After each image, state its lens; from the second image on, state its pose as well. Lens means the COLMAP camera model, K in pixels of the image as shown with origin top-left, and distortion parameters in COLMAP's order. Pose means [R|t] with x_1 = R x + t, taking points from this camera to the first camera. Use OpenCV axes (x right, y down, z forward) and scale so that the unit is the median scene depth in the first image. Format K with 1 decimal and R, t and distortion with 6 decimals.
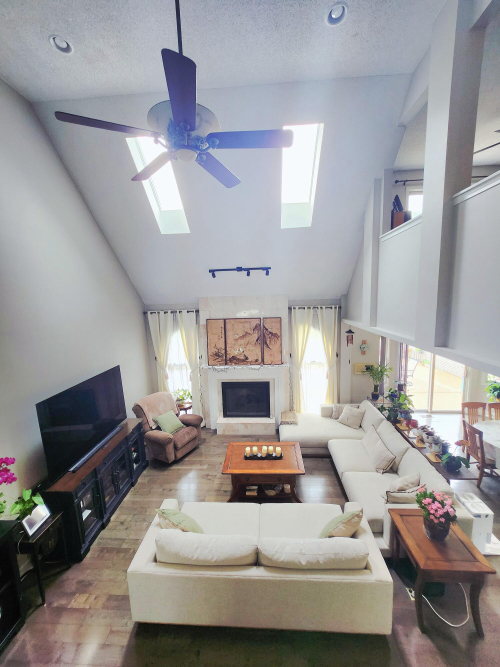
lens RADIAL K [[262.0, 0, 252.7], [0, 262.0, 331.8], [0, 0, 1]] dist [-0.009954, 0.000712]
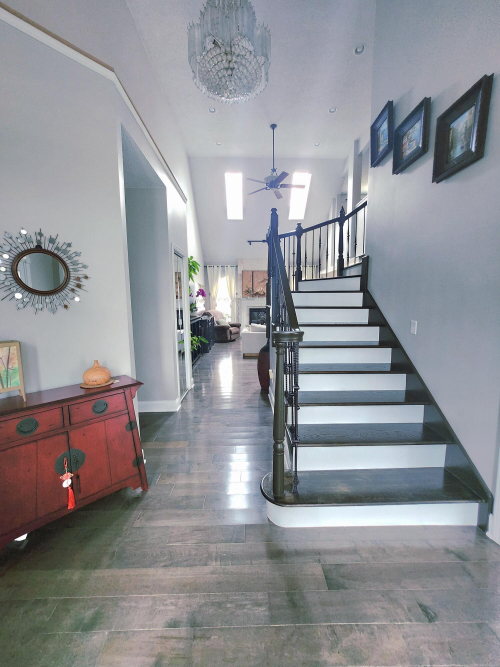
lens RADIAL K [[262.0, 0, 251.2], [0, 262.0, 334.7], [0, 0, 1]] dist [-0.009954, 0.000712]
pose [[0.996771, 0.015823, 0.078721, -0.247587], [-0.015214, 0.999850, -0.008328, 0.395358], [-0.078841, 0.007103, 0.996862, -0.751776]]
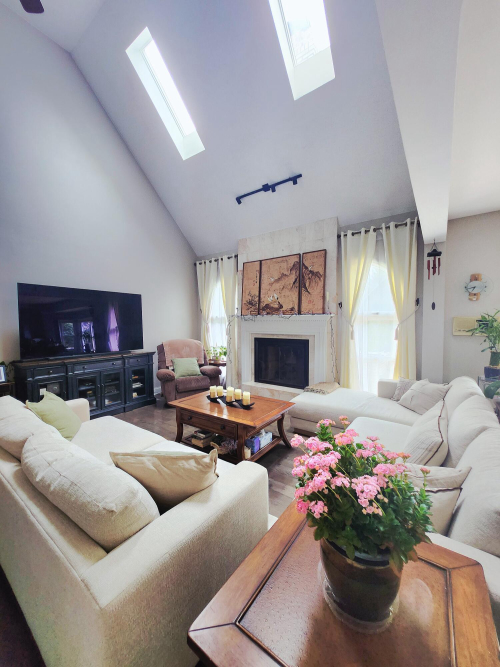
lens RADIAL K [[262.0, 0, 251.4], [0, 262.0, 329.6], [0, 0, 1]] dist [-0.009954, 0.000712]
pose [[0.849512, 0.044040, -0.525729, 0.320291], [-0.091851, 0.993637, -0.065182, 0.230141], [0.519513, 0.103662, 0.848151, 0.292207]]
